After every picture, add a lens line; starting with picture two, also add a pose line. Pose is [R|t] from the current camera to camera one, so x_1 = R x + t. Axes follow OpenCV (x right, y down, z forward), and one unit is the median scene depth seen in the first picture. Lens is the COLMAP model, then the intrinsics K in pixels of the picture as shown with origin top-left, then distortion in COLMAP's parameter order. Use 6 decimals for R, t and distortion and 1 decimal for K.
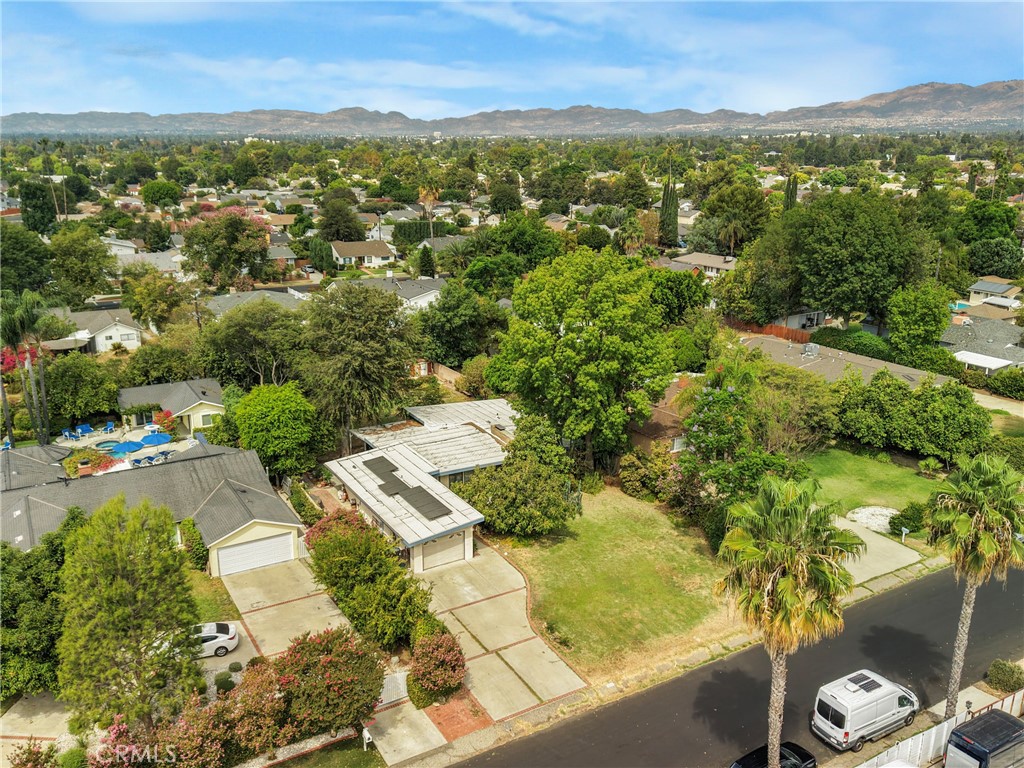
lens RADIAL K [[848.8, 0, 520.4], [0, 848.8, 389.5], [0, 0, 1]] dist [0.053679, -0.064993]
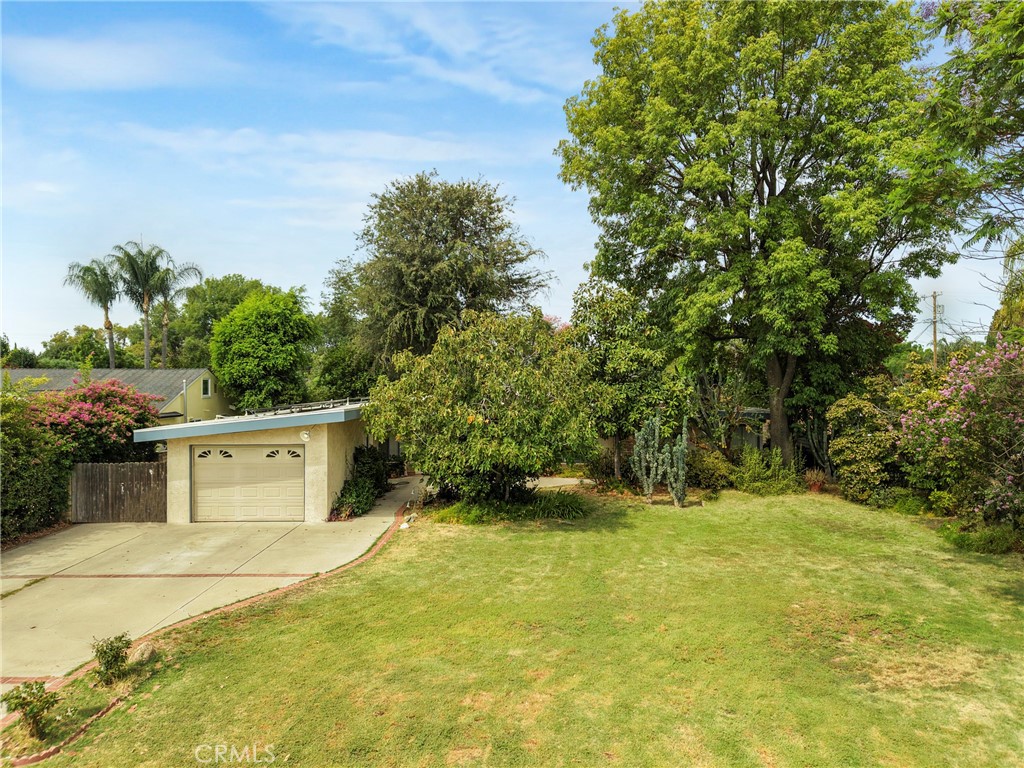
lens RADIAL K [[848.8, 0, 515.2], [0, 848.8, 378.8], [0, 0, 1]] dist [0.053679, -0.064993]
pose [[0.866006, 0.049599, -0.497568, 0.172803], [-0.139830, 0.979391, -0.145742, 0.136632], [0.480085, 0.195789, 0.855094, 0.528072]]
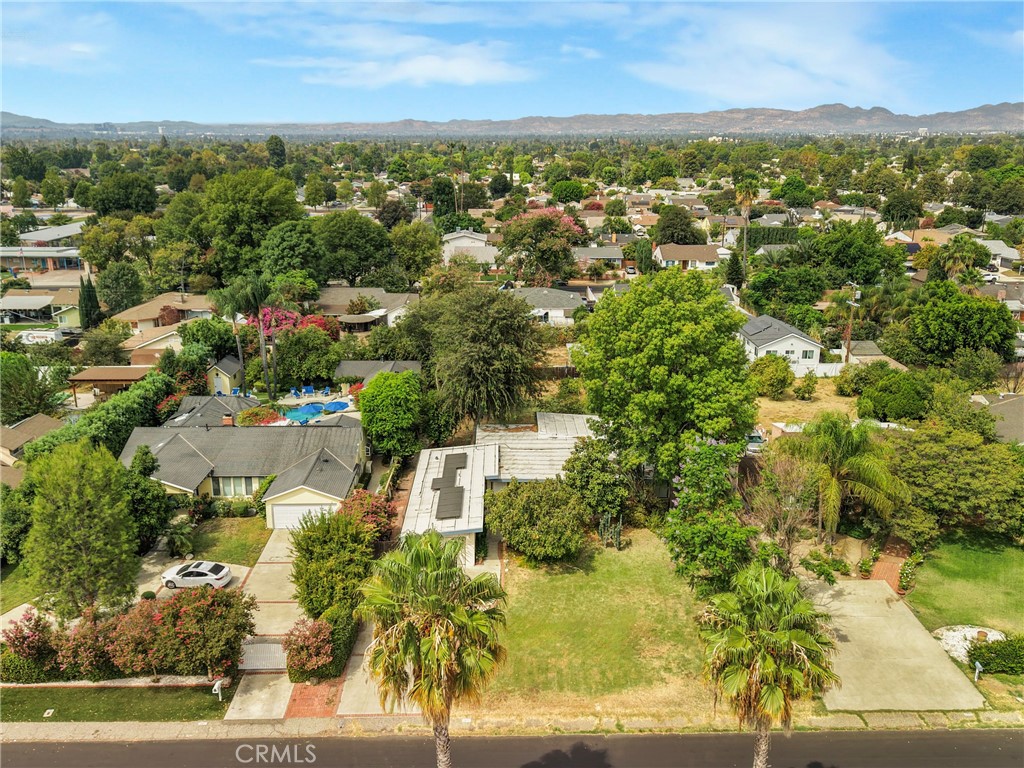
lens RADIAL K [[848.8, 0, 511.8], [0, 848.8, 384.9], [0, 0, 1]] dist [0.053679, -0.064993]
pose [[0.866001, 0.135365, -0.481372, 0.344152], [-0.136921, 0.990062, 0.032088, -0.041799], [0.480932, 0.038121, 0.875929, 0.098420]]
